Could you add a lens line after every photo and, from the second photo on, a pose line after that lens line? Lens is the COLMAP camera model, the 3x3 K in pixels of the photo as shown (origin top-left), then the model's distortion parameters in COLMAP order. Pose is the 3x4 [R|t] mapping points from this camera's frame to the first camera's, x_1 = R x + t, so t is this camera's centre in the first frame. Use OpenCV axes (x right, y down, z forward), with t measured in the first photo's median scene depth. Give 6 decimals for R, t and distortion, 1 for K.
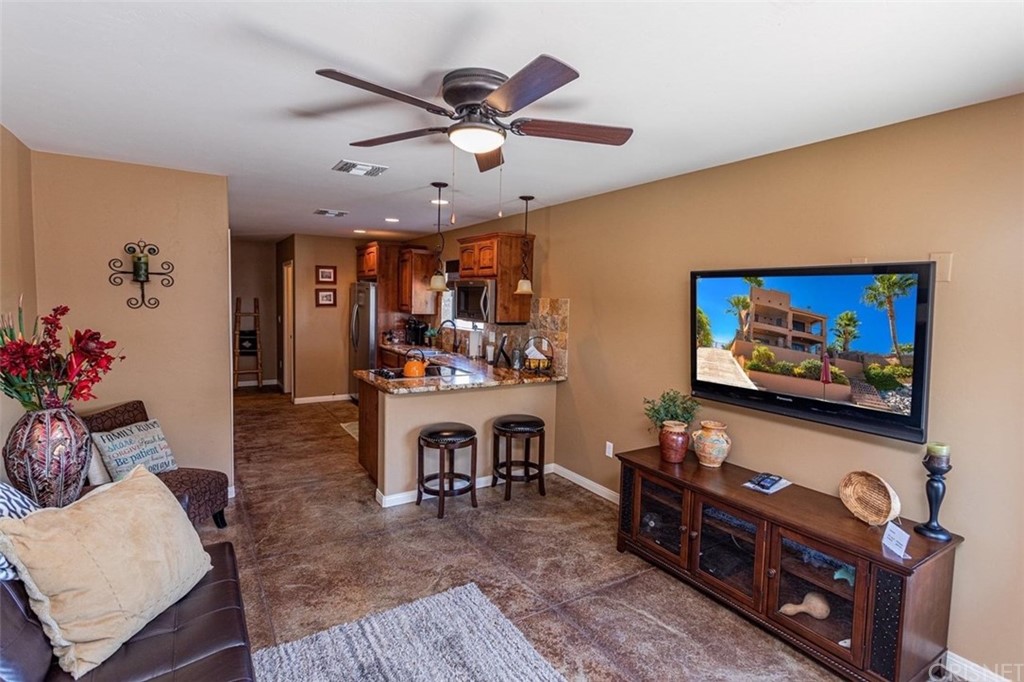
lens RADIAL K [[520.4, 0, 522.6], [0, 520.4, 343.0], [0, 0, 1]] dist [-0.007814, 0.005092]
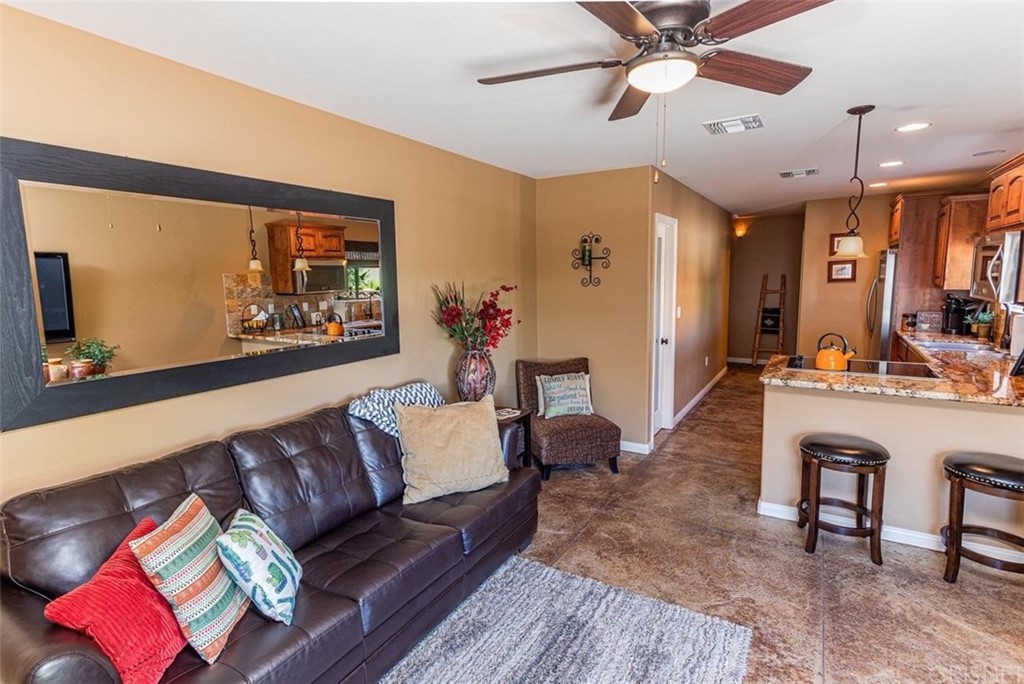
lens RADIAL K [[520.4, 0, 477.0], [0, 520.4, 342.4], [0, 0, 1]] dist [-0.007814, 0.005092]
pose [[0.388269, 0.085312, -0.917589, 0.249718], [-0.048178, 0.996223, 0.072237, -0.005963], [0.920286, 0.016160, 0.390913, 0.175710]]
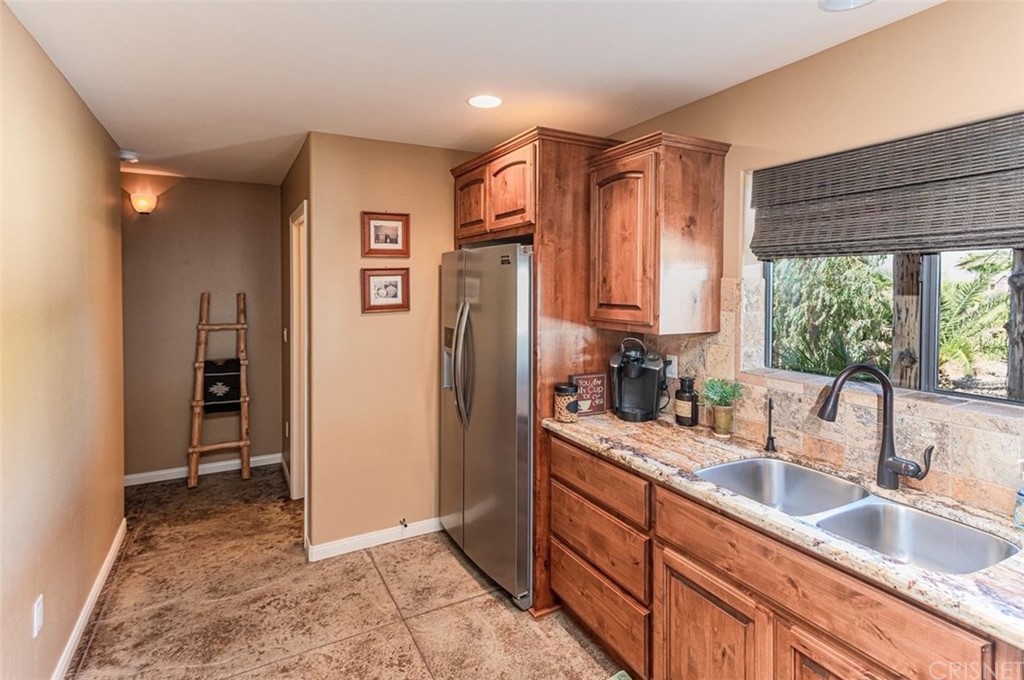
lens RADIAL K [[520.4, 0, 494.0], [0, 520.4, 292.1], [0, 0, 1]] dist [-0.007814, 0.005092]
pose [[0.995376, -0.024593, -0.092853, -0.361735], [0.018414, 0.997595, -0.066824, -0.080088], [0.094273, 0.064805, 0.993435, 0.850977]]
